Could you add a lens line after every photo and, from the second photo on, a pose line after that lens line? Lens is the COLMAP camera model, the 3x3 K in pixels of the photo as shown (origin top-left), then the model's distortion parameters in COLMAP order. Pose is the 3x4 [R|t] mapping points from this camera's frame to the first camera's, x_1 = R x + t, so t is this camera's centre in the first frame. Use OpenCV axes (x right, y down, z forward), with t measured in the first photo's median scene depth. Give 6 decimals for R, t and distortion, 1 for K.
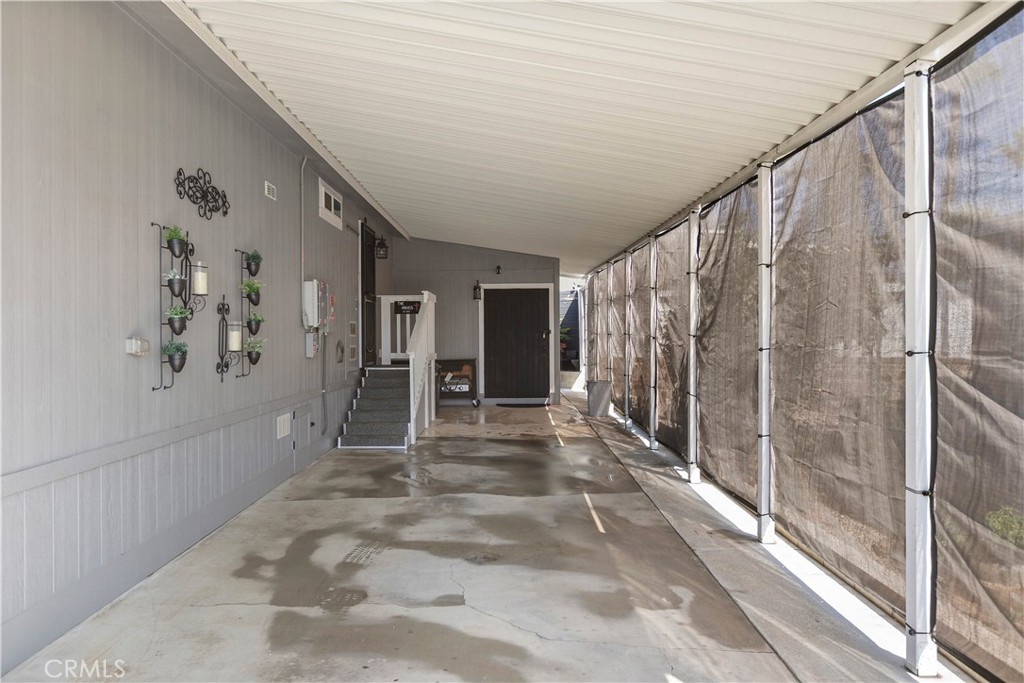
lens RADIAL K [[733.1, 0, 512.0], [0, 733.1, 341.5], [0, 0, 1]] dist [-0.001942, -0.000025]
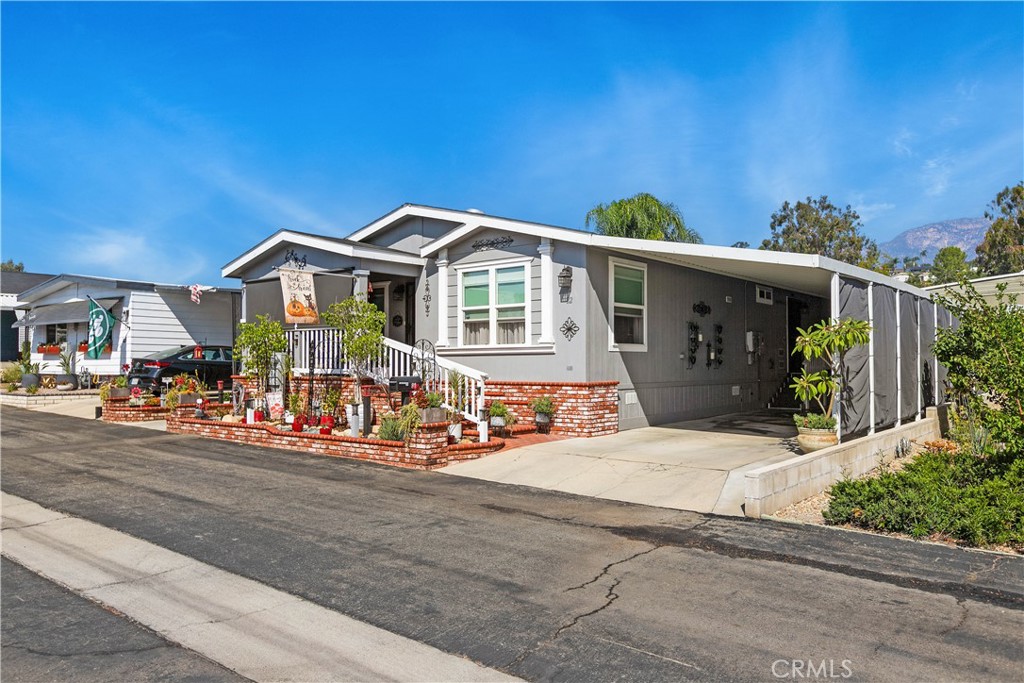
lens RADIAL K [[733.1, 0, 512.0], [0, 733.1, 341.5], [0, 0, 1]] dist [-0.001942, -0.000025]
pose [[0.766107, -0.015870, -0.642517, 0.860732], [-0.008970, 0.999334, -0.035379, 0.050420], [0.642650, 0.032867, 0.765455, -1.704102]]
